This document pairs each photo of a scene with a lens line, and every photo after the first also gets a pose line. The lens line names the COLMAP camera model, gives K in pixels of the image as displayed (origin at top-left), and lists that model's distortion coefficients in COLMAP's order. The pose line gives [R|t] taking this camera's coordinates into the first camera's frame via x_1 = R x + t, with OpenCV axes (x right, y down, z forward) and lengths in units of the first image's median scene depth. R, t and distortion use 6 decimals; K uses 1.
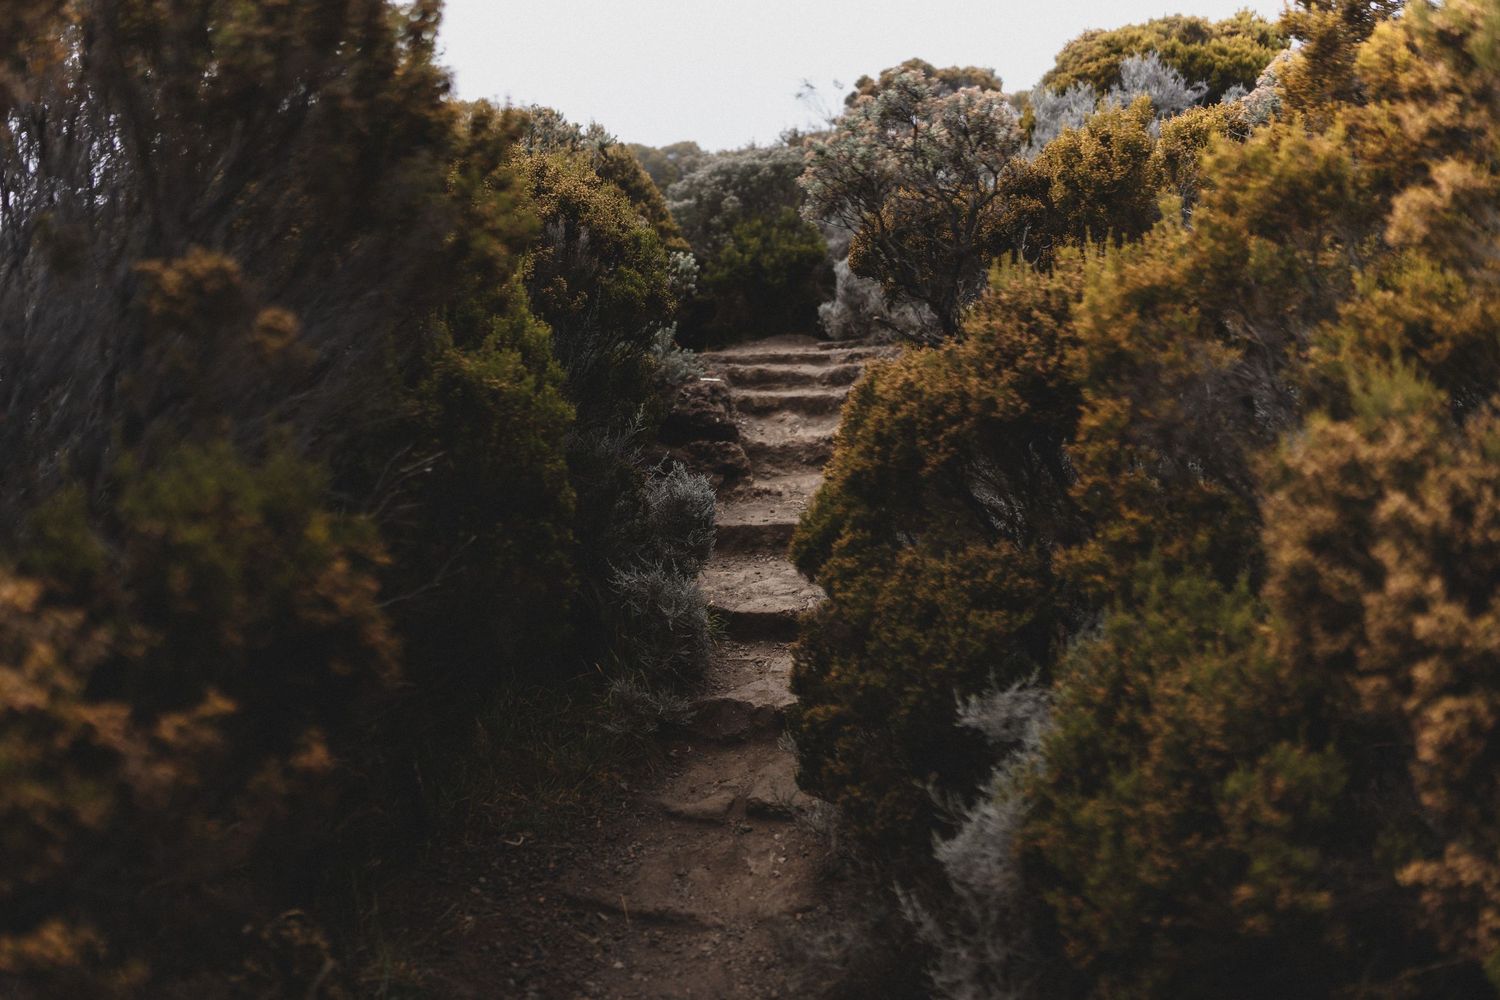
lens RADIAL K [[1491.8, 0, 746.3], [0, 1491.8, 498.2], [0, 0, 1]] dist [-0.014351, 0.000000]
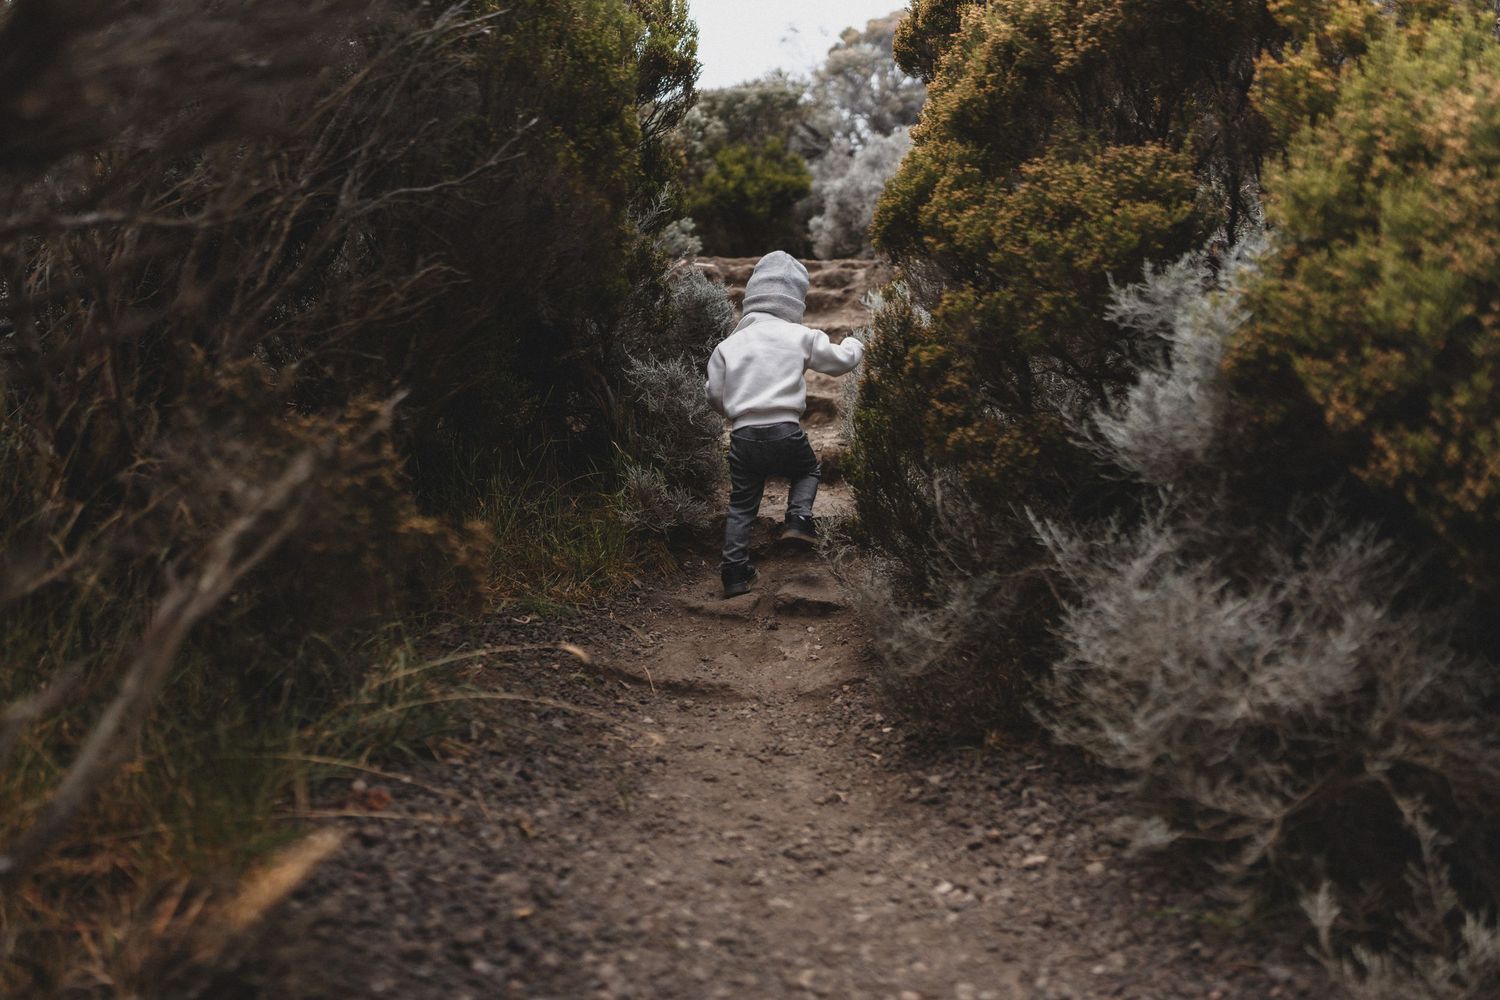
lens RADIAL K [[1491.8, 0, 753.5], [0, 1491.8, 501.8], [0, 0, 1]] dist [-0.014351, 0.000000]
pose [[0.998279, 0.035281, 0.046849, -0.057196], [-0.034252, 0.999158, -0.022600, 0.165591], [-0.047607, 0.020956, 0.998646, 0.091707]]
